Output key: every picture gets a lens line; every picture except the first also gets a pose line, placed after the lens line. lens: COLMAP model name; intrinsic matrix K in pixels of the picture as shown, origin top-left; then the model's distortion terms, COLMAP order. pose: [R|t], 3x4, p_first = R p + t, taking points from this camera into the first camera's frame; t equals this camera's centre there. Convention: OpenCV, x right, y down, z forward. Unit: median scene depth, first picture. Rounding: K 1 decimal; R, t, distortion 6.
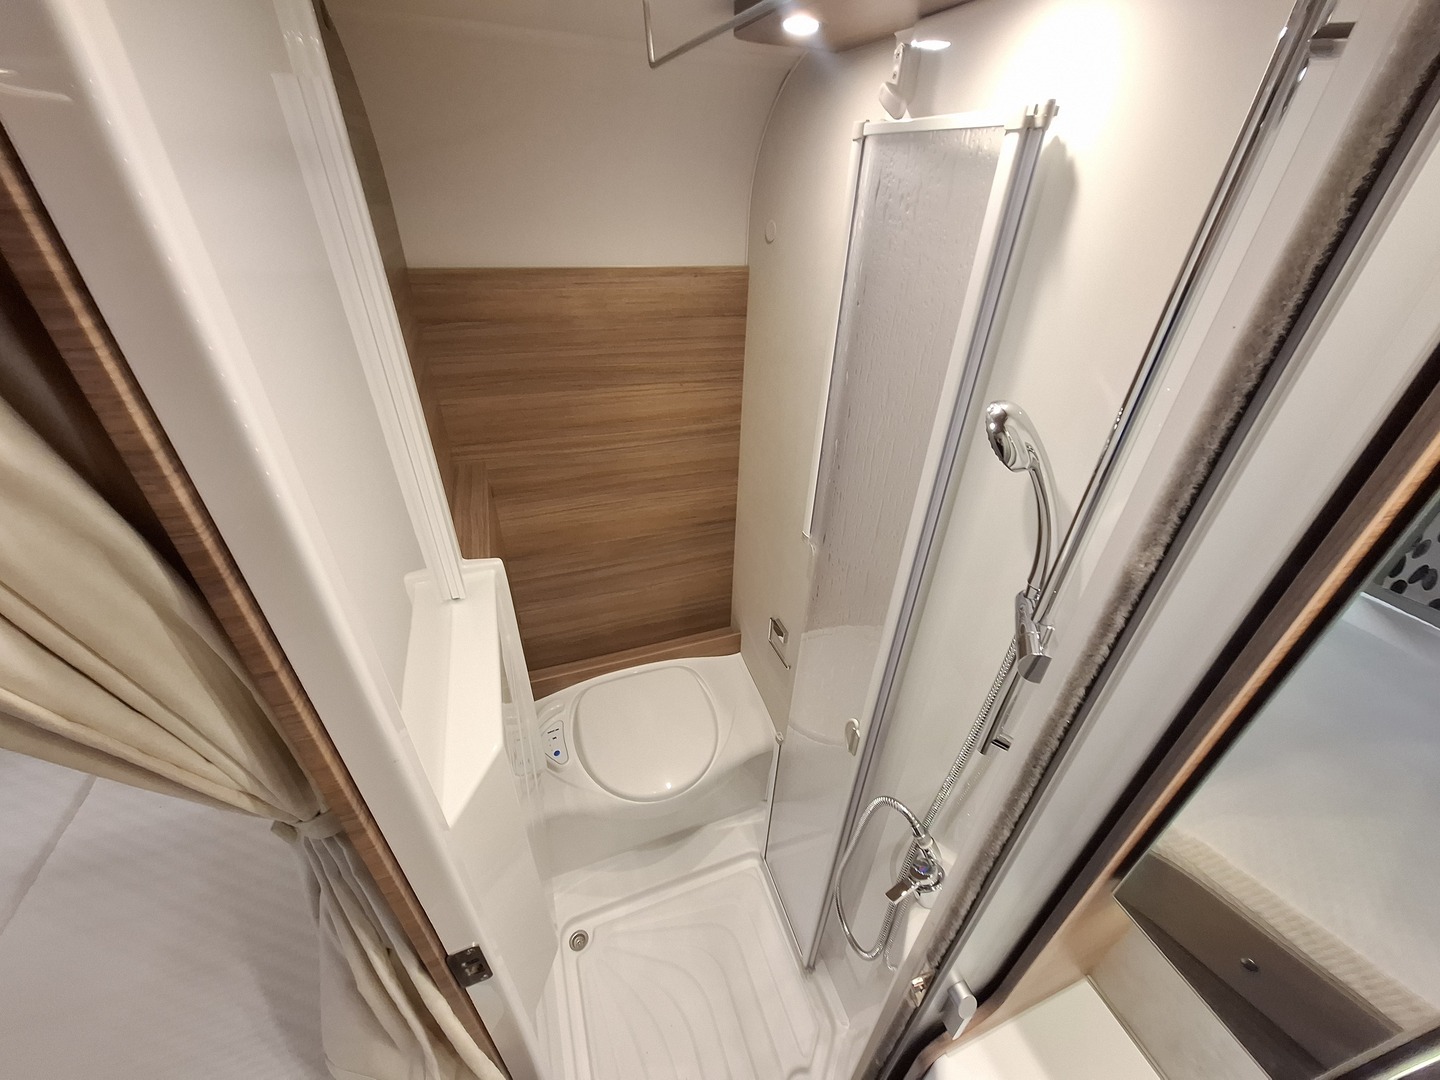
lens RADIAL K [[564.3, 0, 716.0], [0, 564.3, 530.0], [0, 0, 1]] dist [-0.001274, 0.000562]
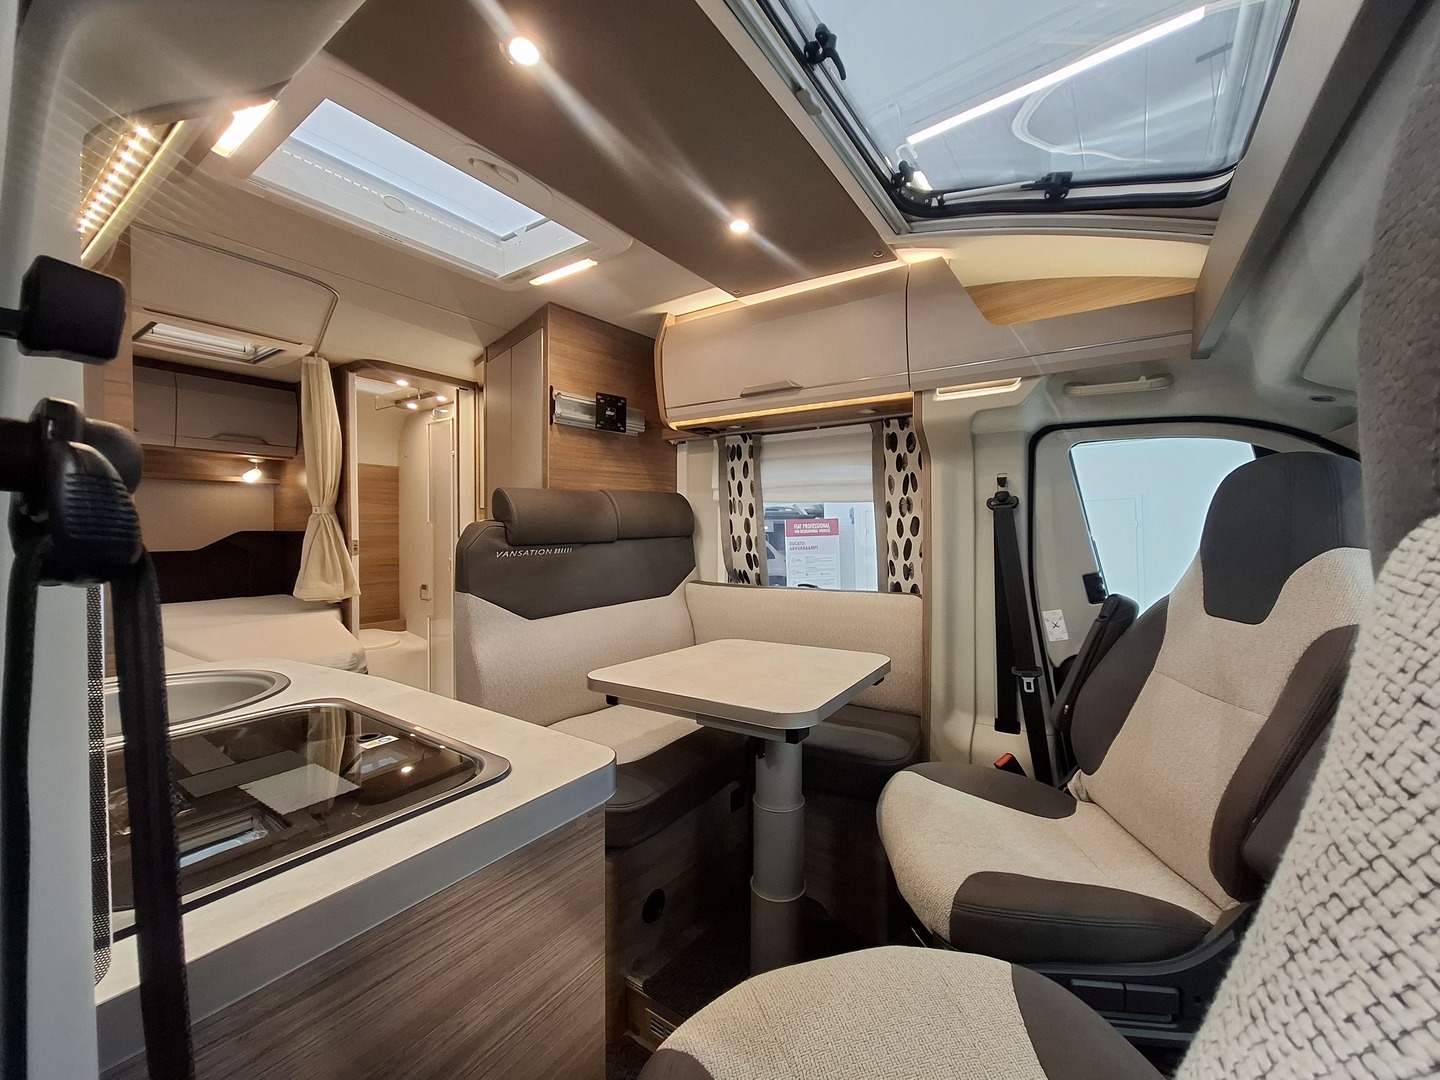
lens RADIAL K [[564.3, 0, 738.1], [0, 564.3, 533.1], [0, 0, 1]] dist [-0.001274, 0.000562]
pose [[0.799288, -0.030040, 0.600197, -0.312936], [0.340250, 0.845867, -0.410778, 1.689132], [-0.495347, 0.532547, 0.686312, -1.777571]]
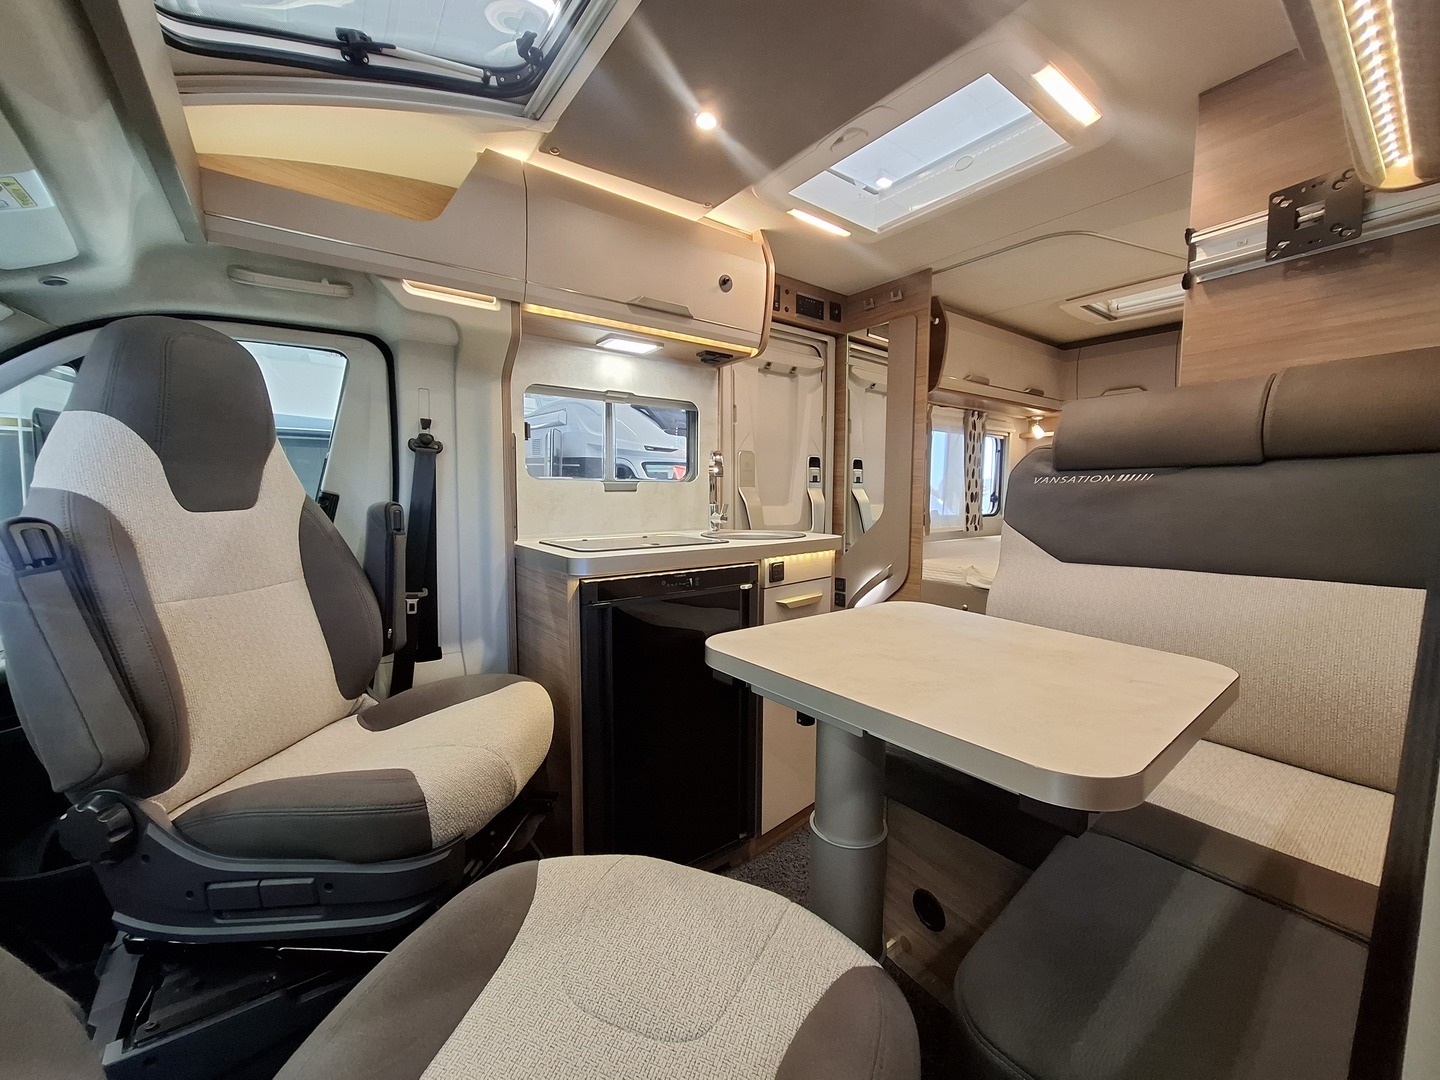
lens RADIAL K [[564.3, 0, 728.5], [0, 564.3, 535.8], [0, 0, 1]] dist [-0.001274, 0.000562]
pose [[0.304793, 0.054721, -0.950845, 0.958319], [-0.511015, 0.851874, -0.114780, 1.552181], [0.803720, 0.520880, 0.287608, -1.351000]]
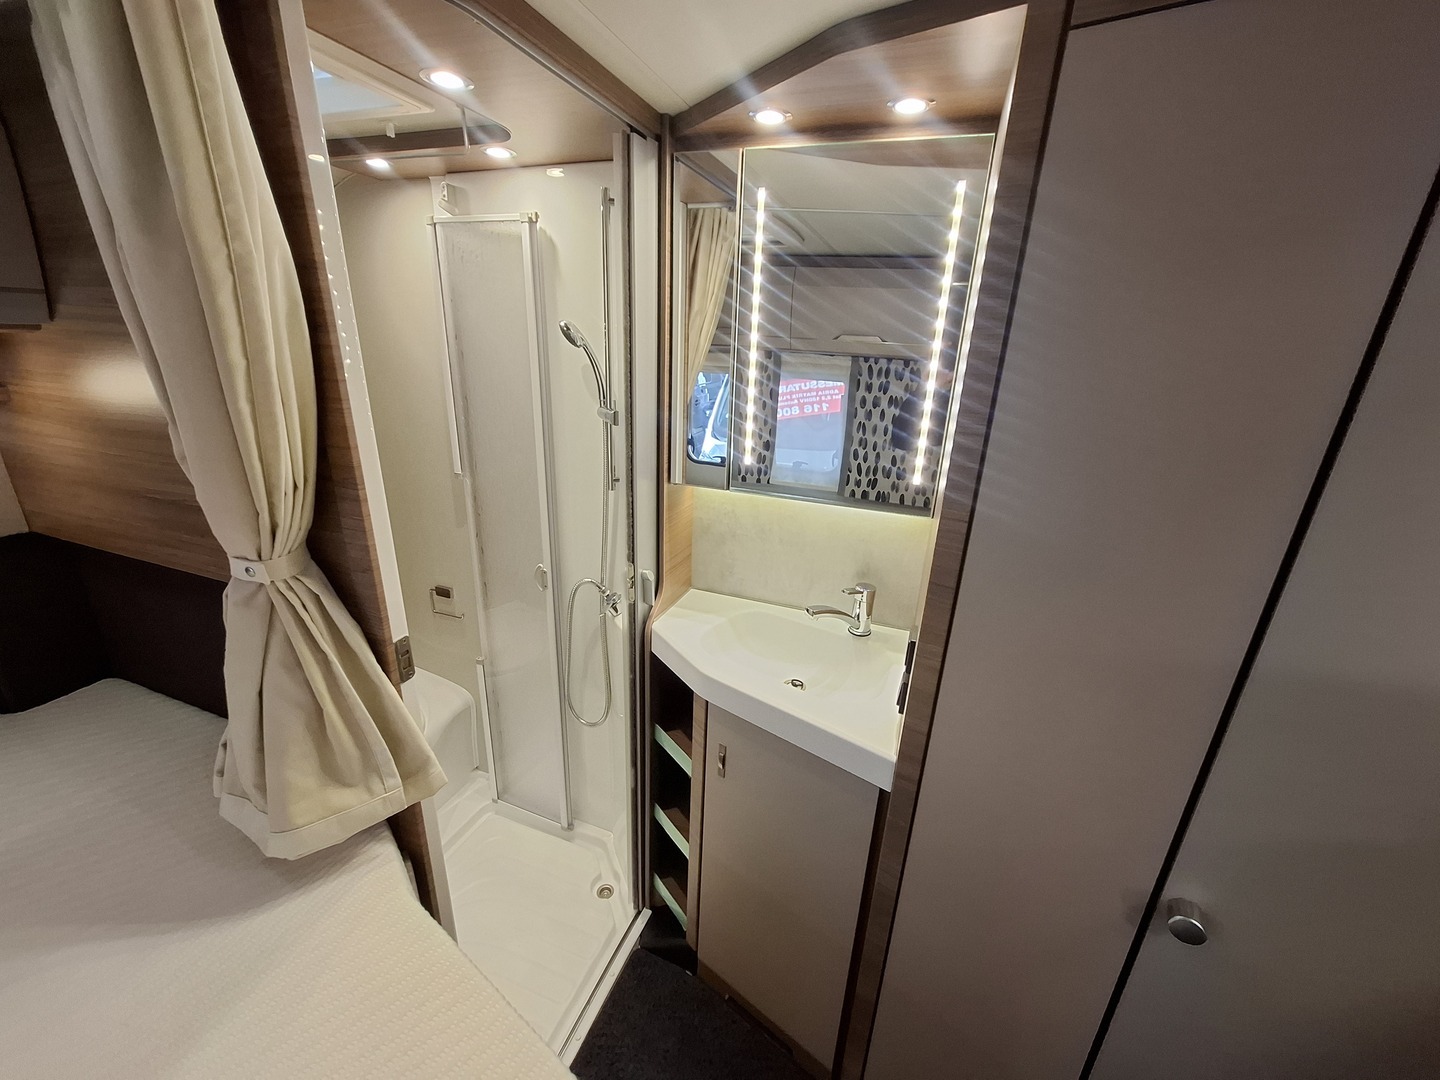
lens RADIAL K [[564.3, 0, 732.6], [0, 564.3, 532.1], [0, 0, 1]] dist [-0.001274, 0.000562]
pose [[0.633282, -0.246451, 0.733632, -0.411132], [0.390238, 0.920297, -0.027701, 0.380448], [-0.668332, 0.303834, 0.678982, -0.343777]]
